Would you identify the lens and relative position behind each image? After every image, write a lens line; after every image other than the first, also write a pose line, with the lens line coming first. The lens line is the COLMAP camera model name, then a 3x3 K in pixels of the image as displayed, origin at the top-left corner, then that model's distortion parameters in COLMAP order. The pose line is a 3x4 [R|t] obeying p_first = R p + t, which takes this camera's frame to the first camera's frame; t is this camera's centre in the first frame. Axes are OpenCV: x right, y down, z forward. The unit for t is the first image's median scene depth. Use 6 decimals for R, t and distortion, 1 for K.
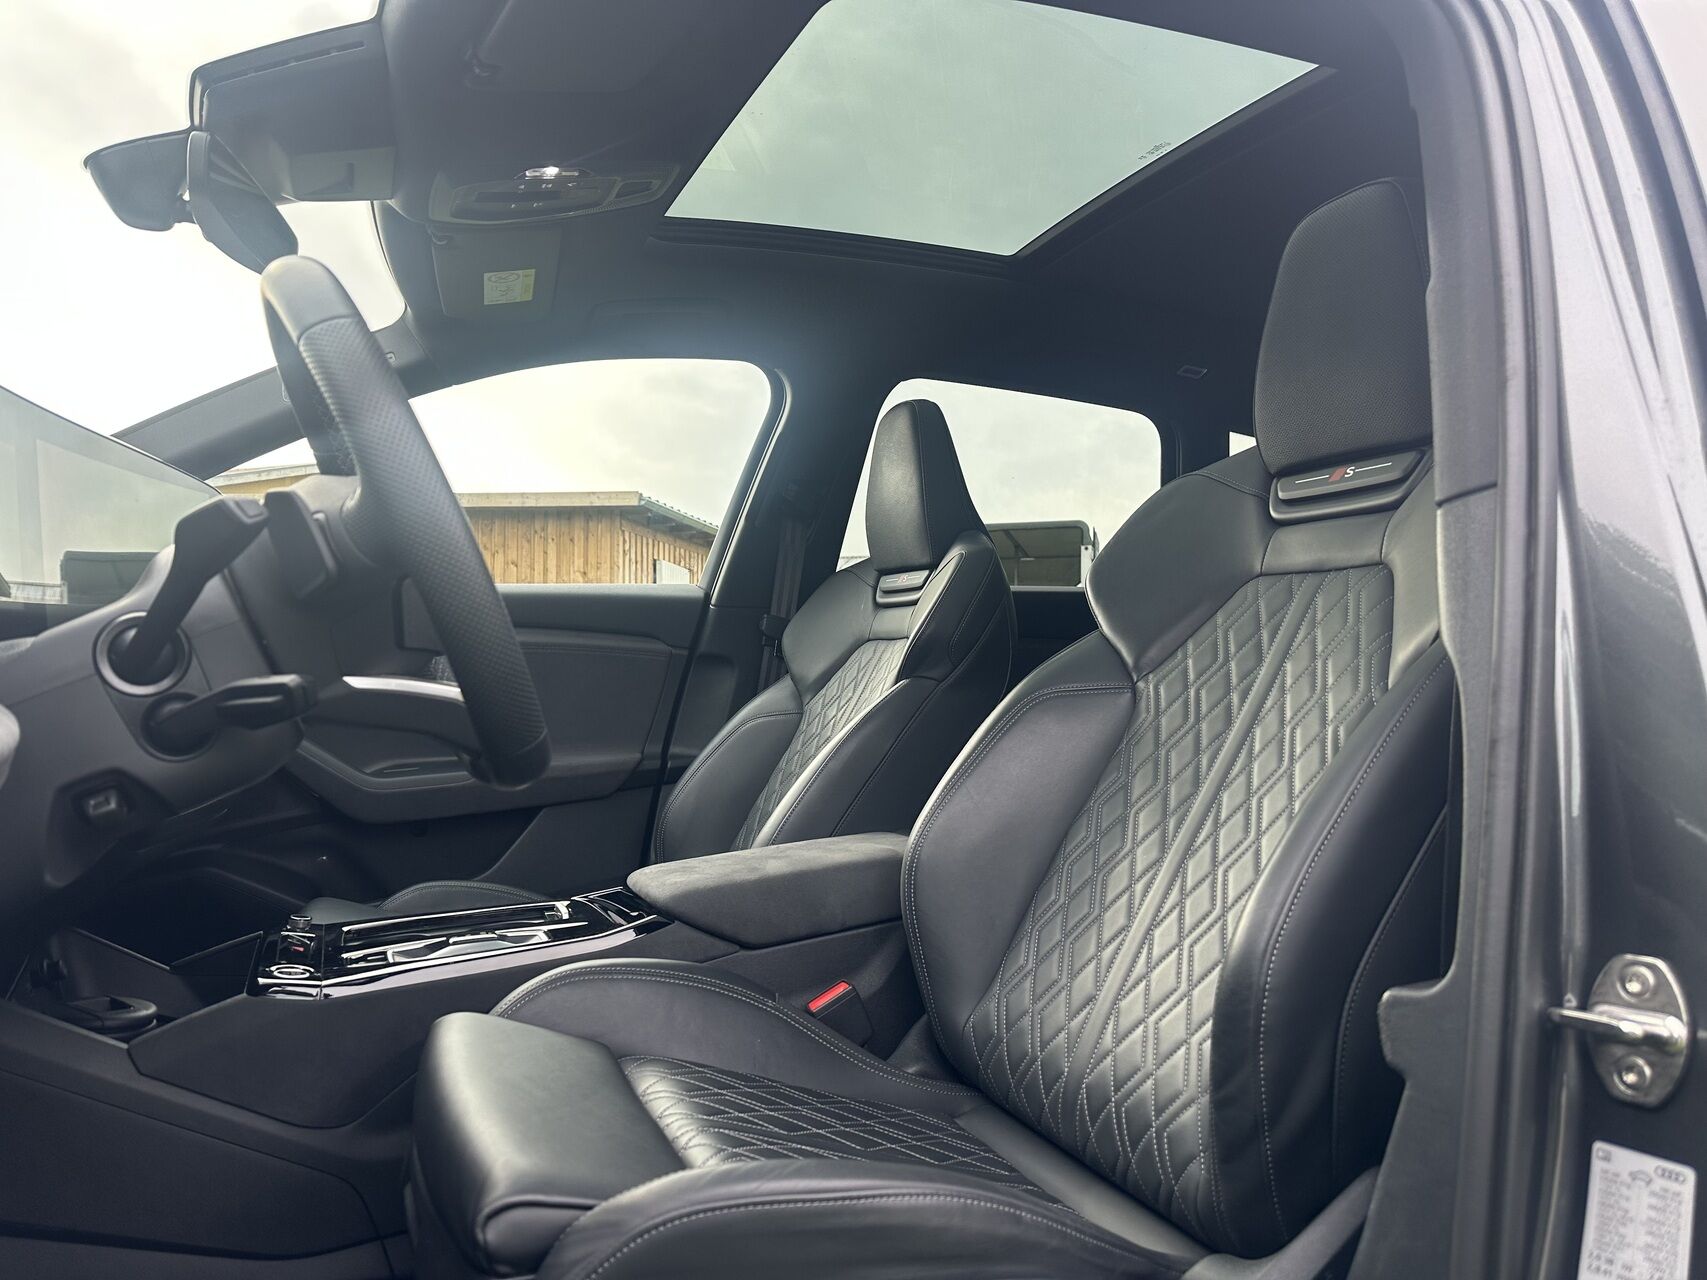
lens RADIAL K [[1216.3, 0, 882.6], [0, 1216.3, 632.8], [0, 0, 1]] dist [0.176696, -0.110376]
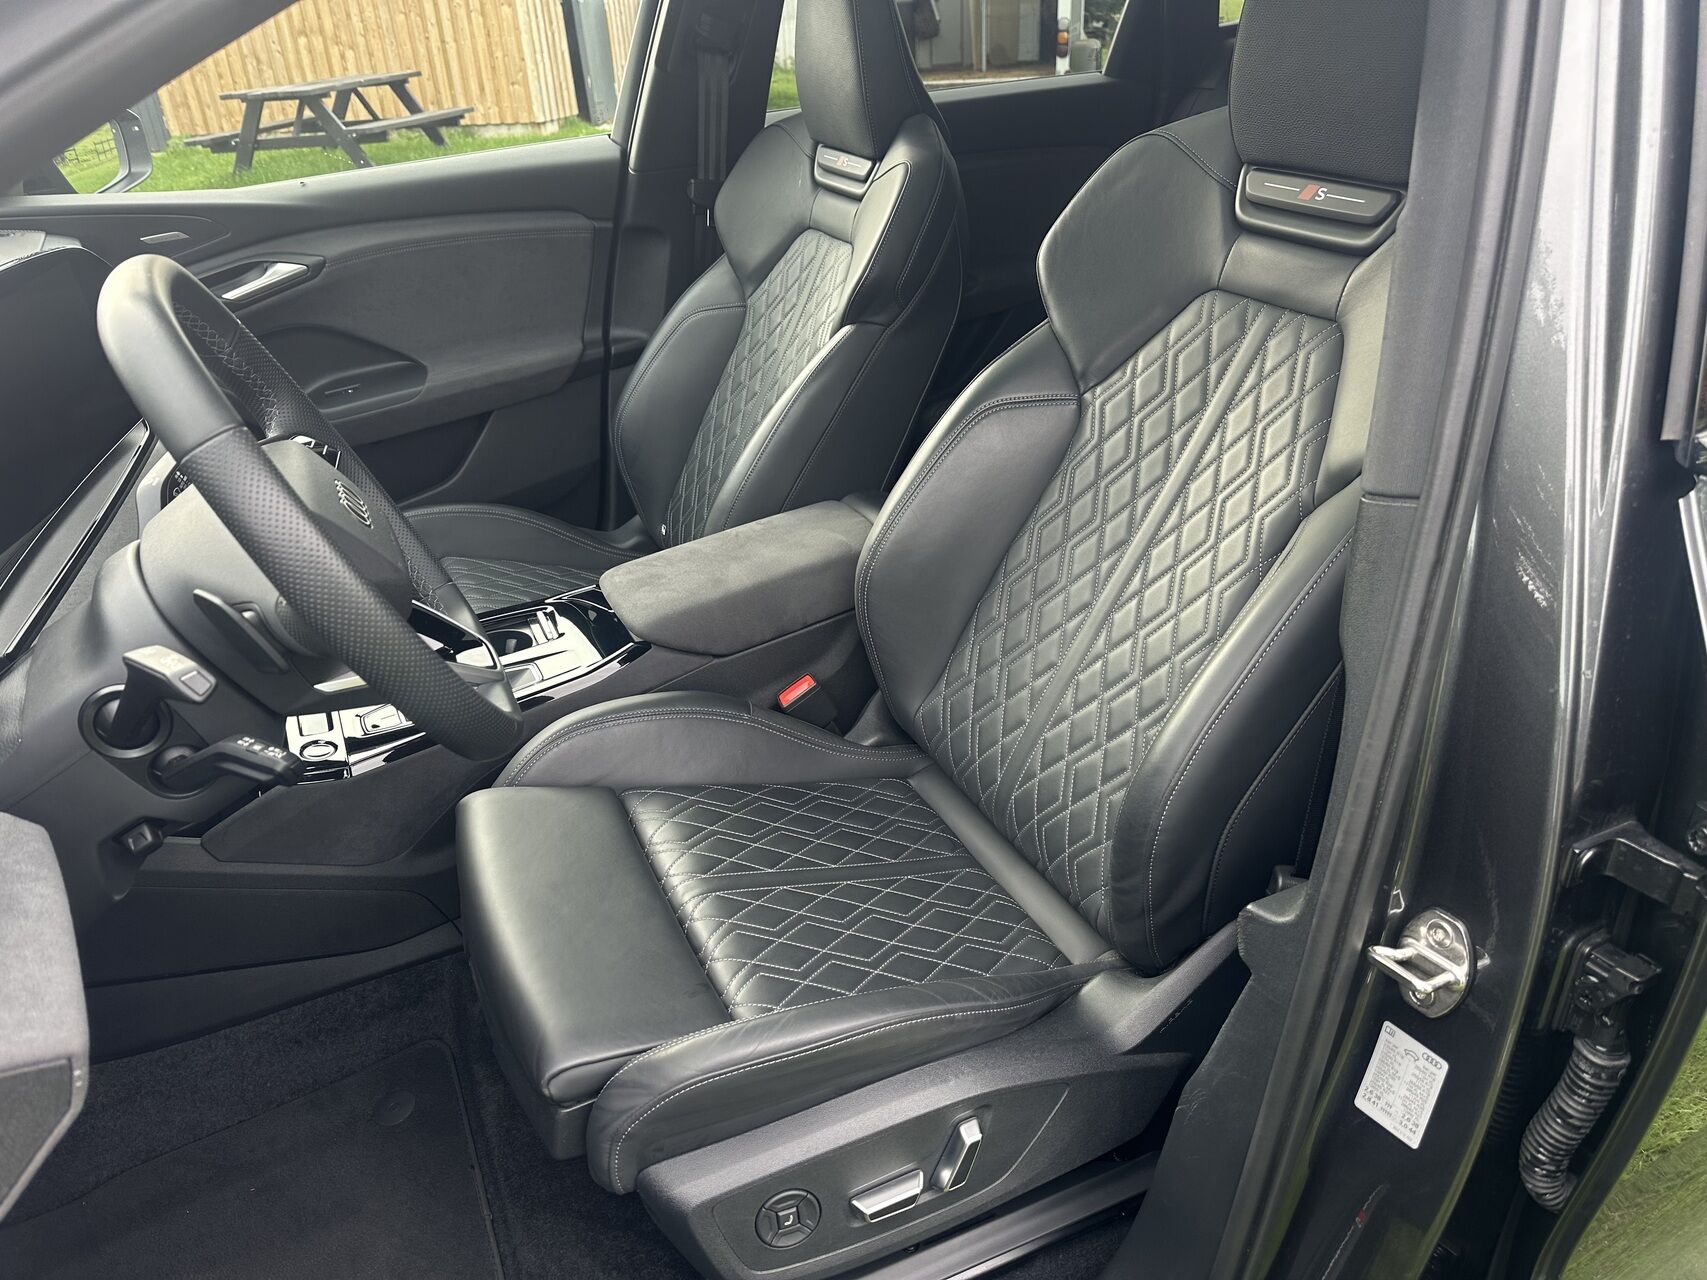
lens RADIAL K [[1216.3, 0, 882.6], [0, 1216.3, 632.8], [0, 0, 1]] dist [0.176696, -0.110376]
pose [[0.998595, -0.050025, 0.017459, 0.018512], [0.034349, 0.862120, 0.505538, -0.310377], [-0.040341, -0.504229, 0.862627, 0.053081]]
